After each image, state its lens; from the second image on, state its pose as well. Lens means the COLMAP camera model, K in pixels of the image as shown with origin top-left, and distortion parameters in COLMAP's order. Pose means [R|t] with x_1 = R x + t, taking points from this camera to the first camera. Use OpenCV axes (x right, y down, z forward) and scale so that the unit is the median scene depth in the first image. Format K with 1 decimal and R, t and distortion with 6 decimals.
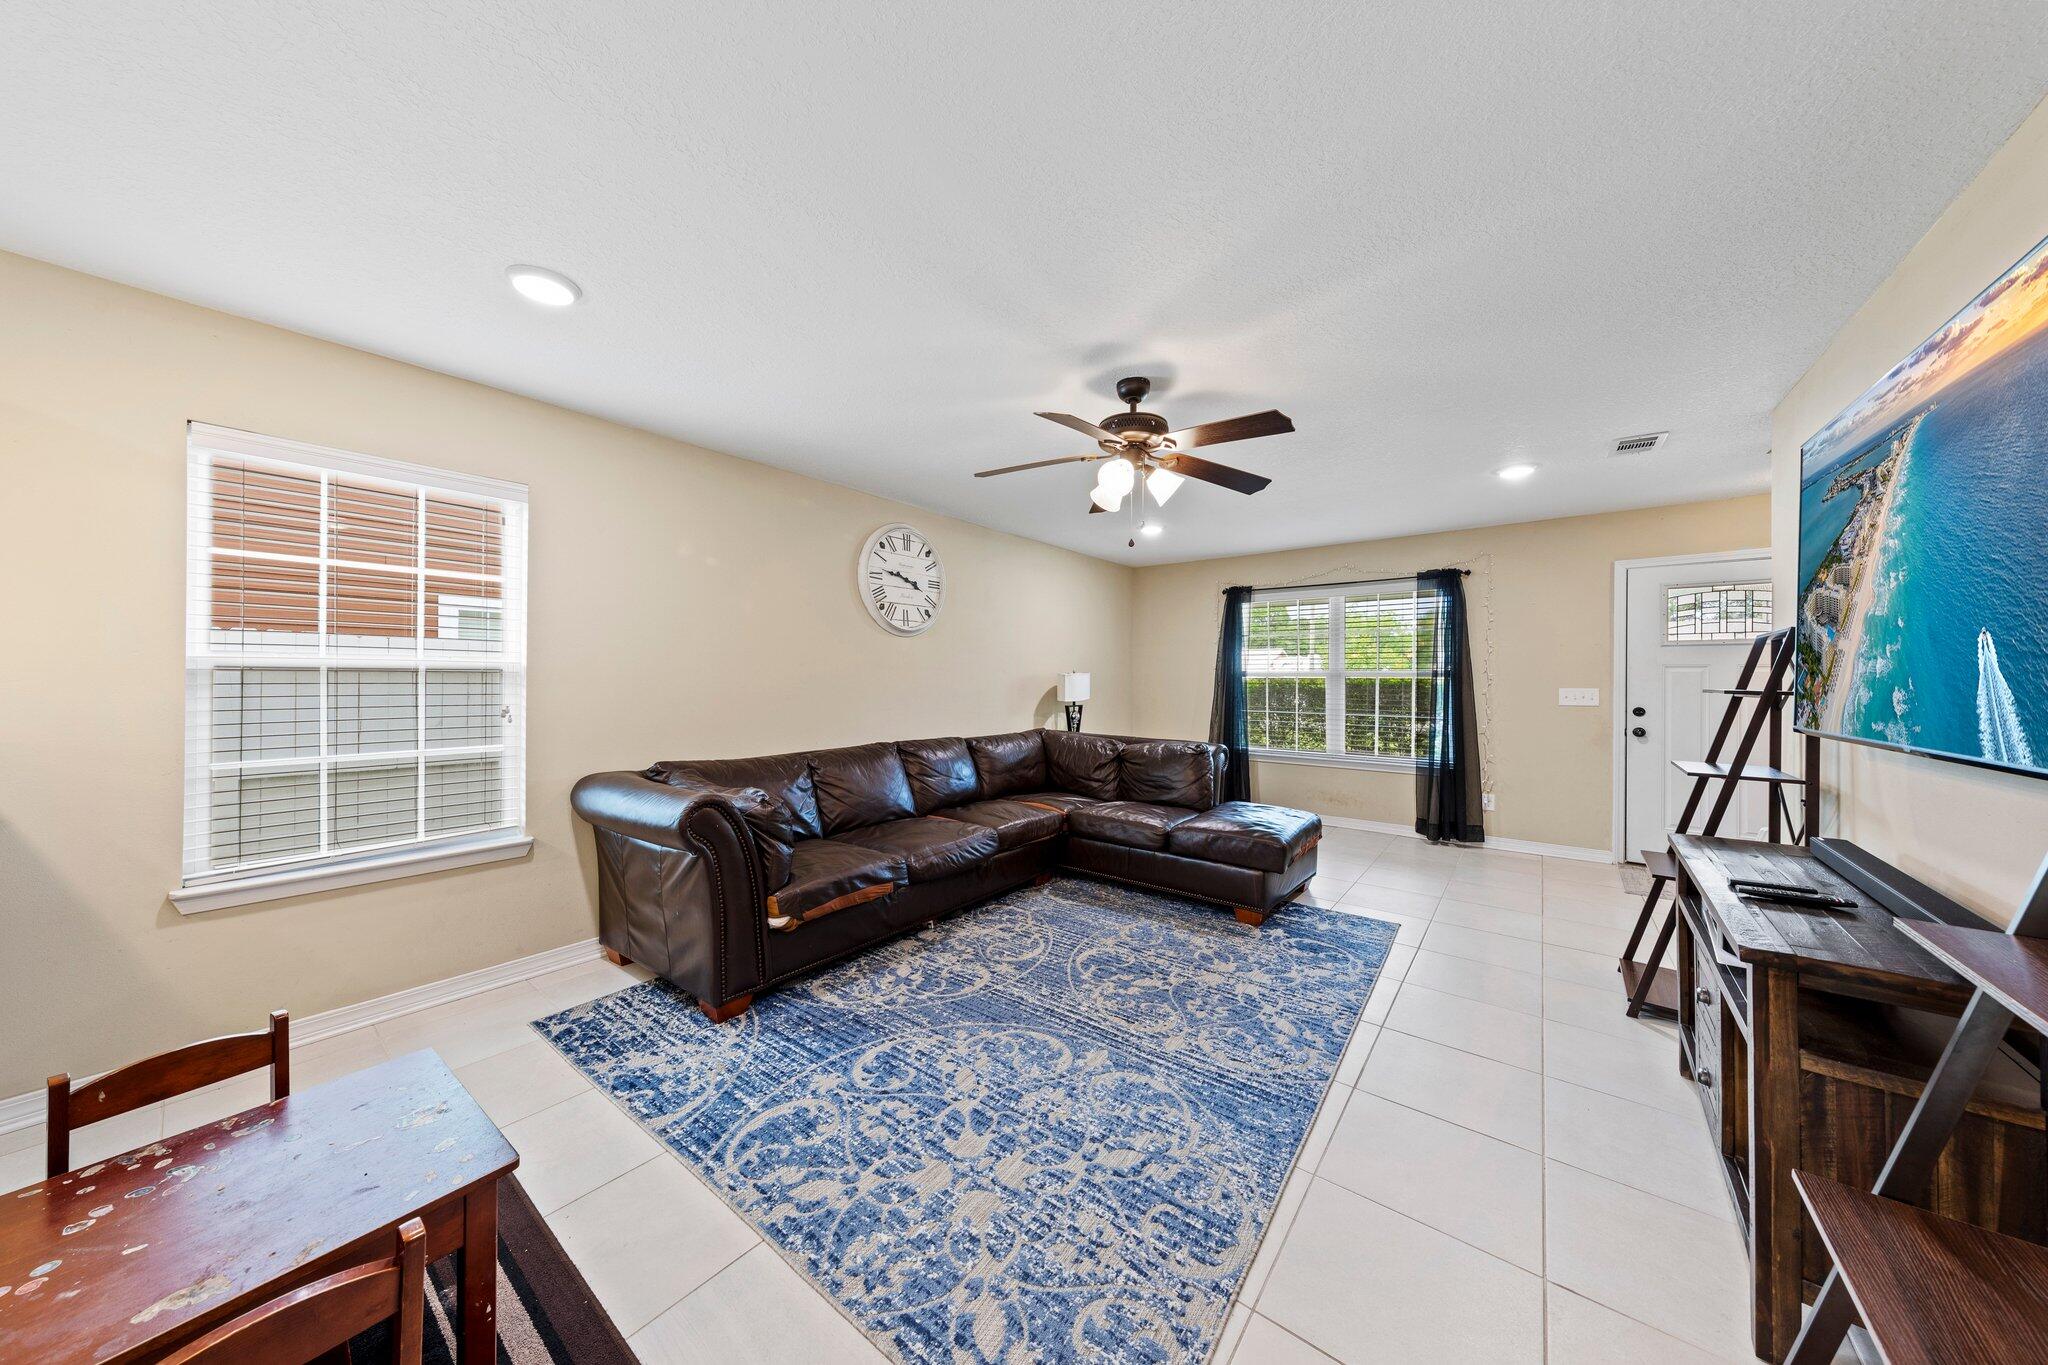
lens RADIAL K [[678.0, 0, 1018.3], [0, 678.0, 681.7], [0, 0, 1]] dist [0.013154, -0.003942]
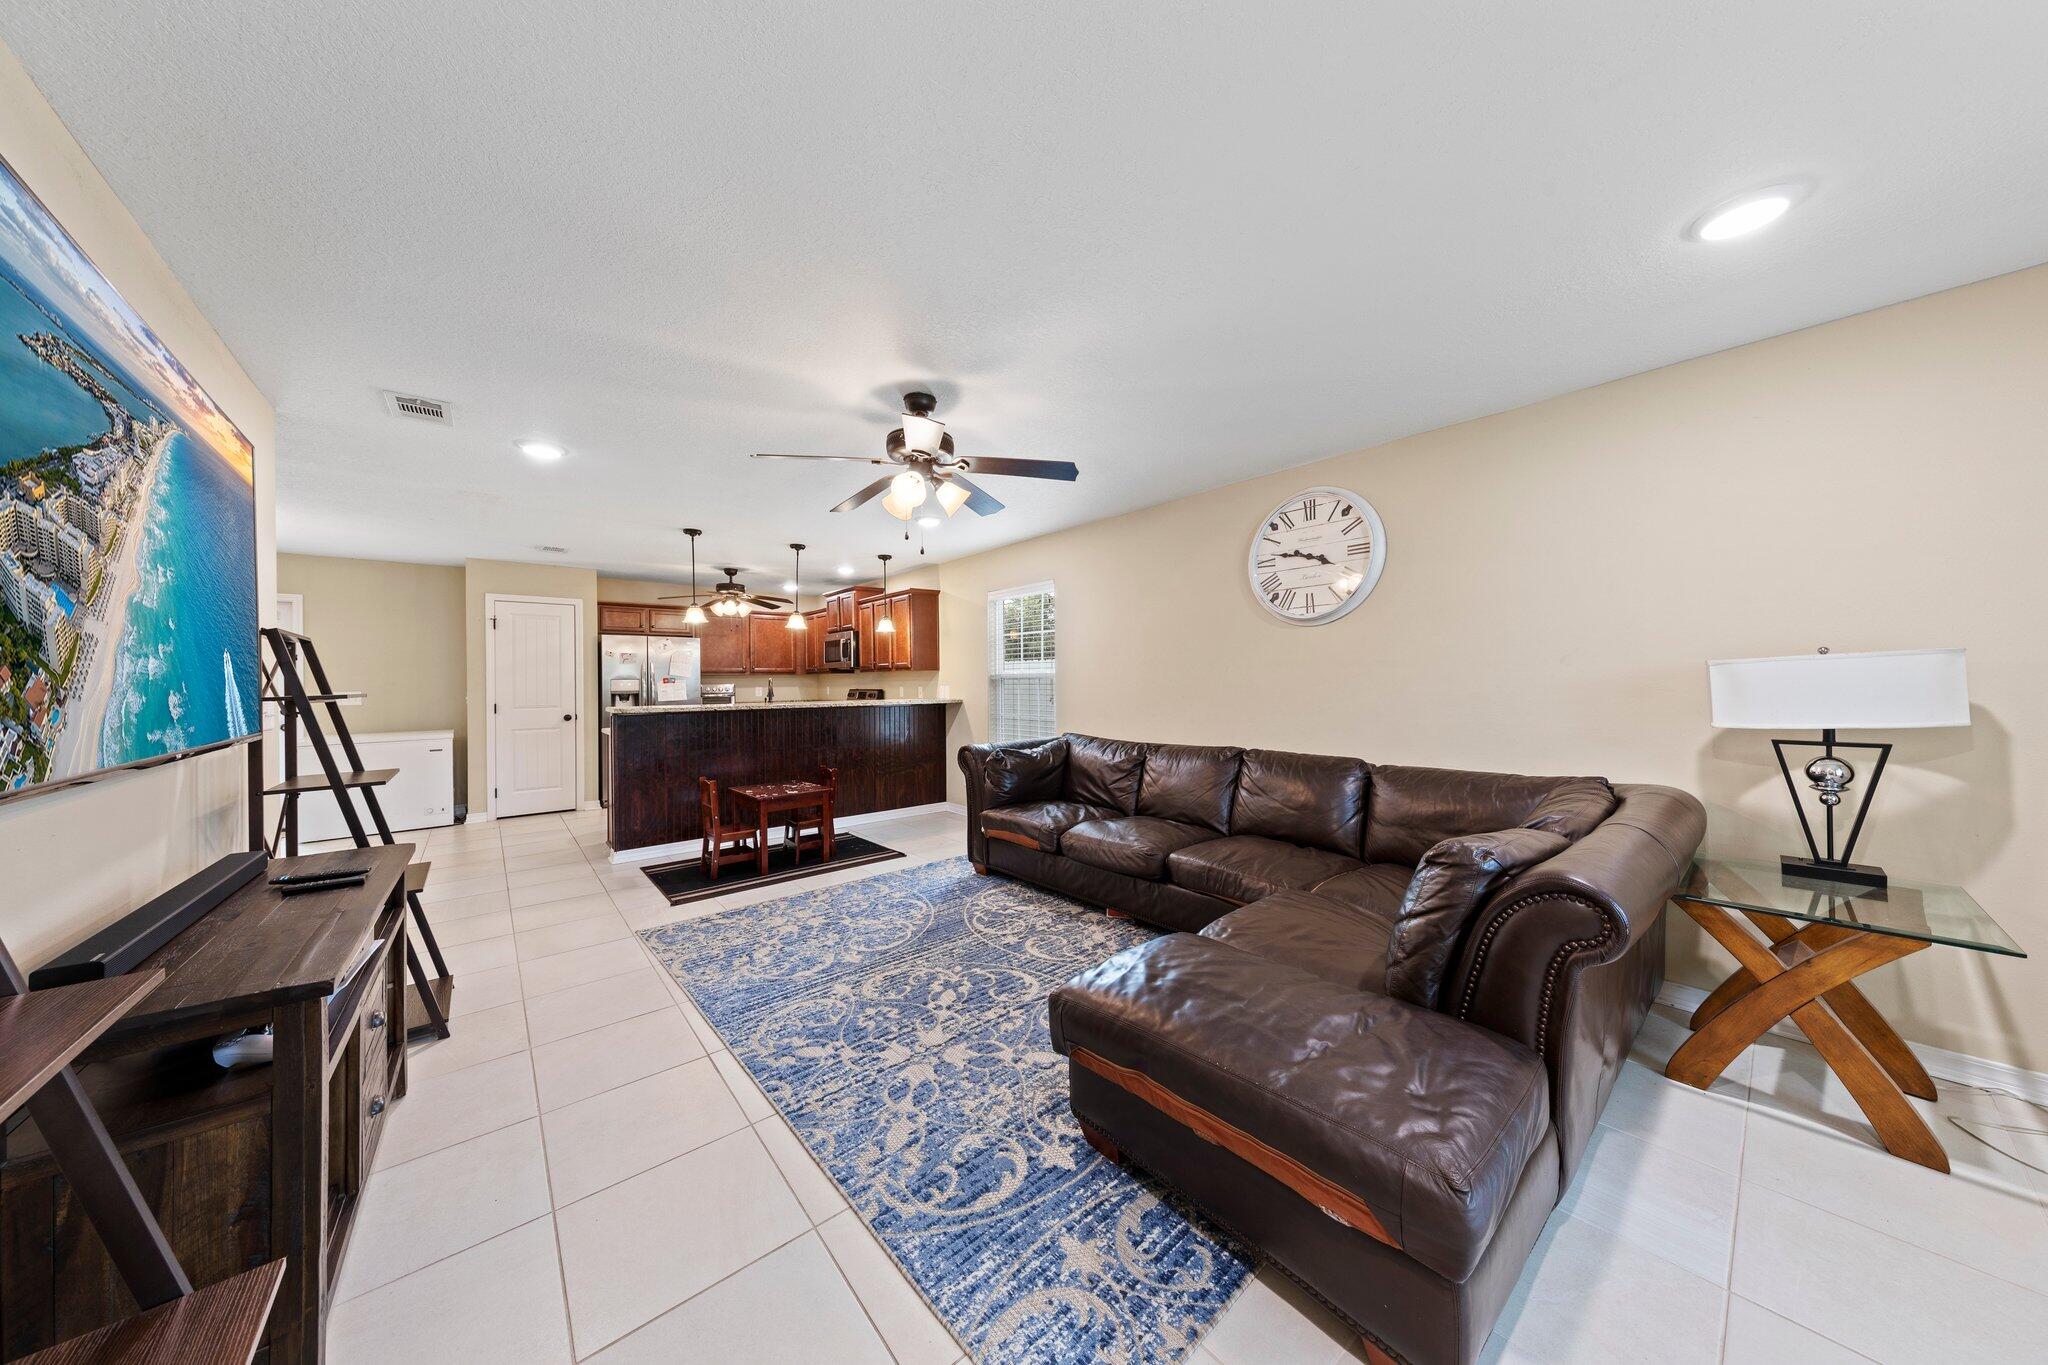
lens RADIAL K [[643.6, 0, 1009.9], [0, 643.6, 685.9], [0, 0, 1]] dist [0.011572, -0.003206]
pose [[-0.230356, 0.004295, -0.973097, 0.901132], [0.005777, 0.999979, 0.003046, 0.001046], [0.973089, -0.004920, -0.230376, 1.111348]]
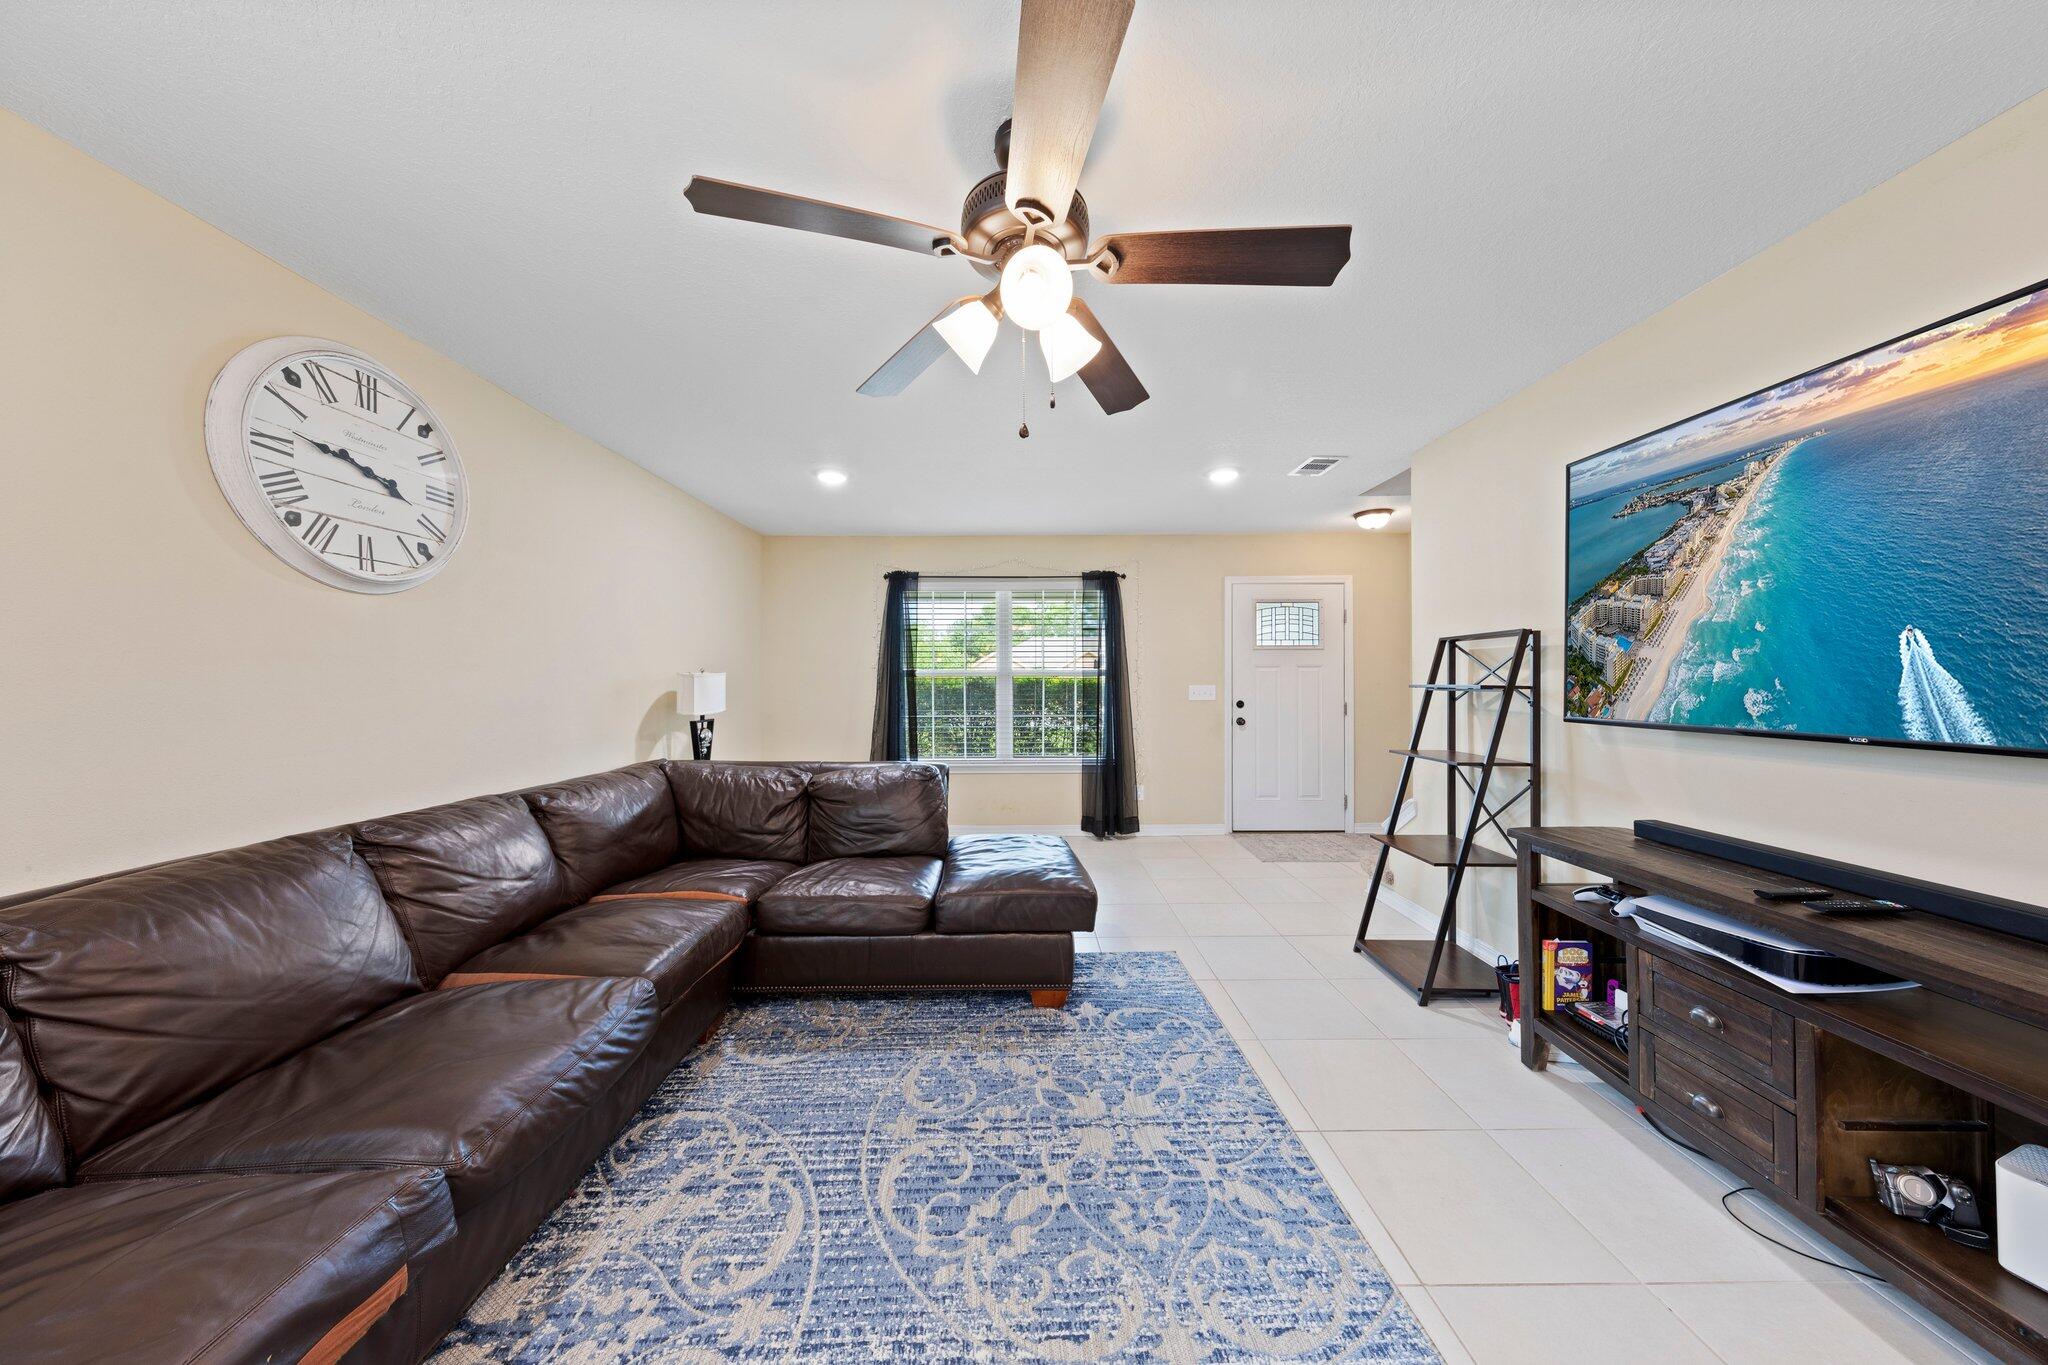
lens RADIAL K [[655.0, 0, 1037.9], [0, 655.0, 680.3], [0, 0, 1]] dist [0.001442, -0.000036]
pose [[0.769233, -0.008072, 0.638917, -0.133540], [0.010792, 0.999942, -0.000360, -0.001811], [-0.638877, 0.007172, 0.769275, 0.480697]]
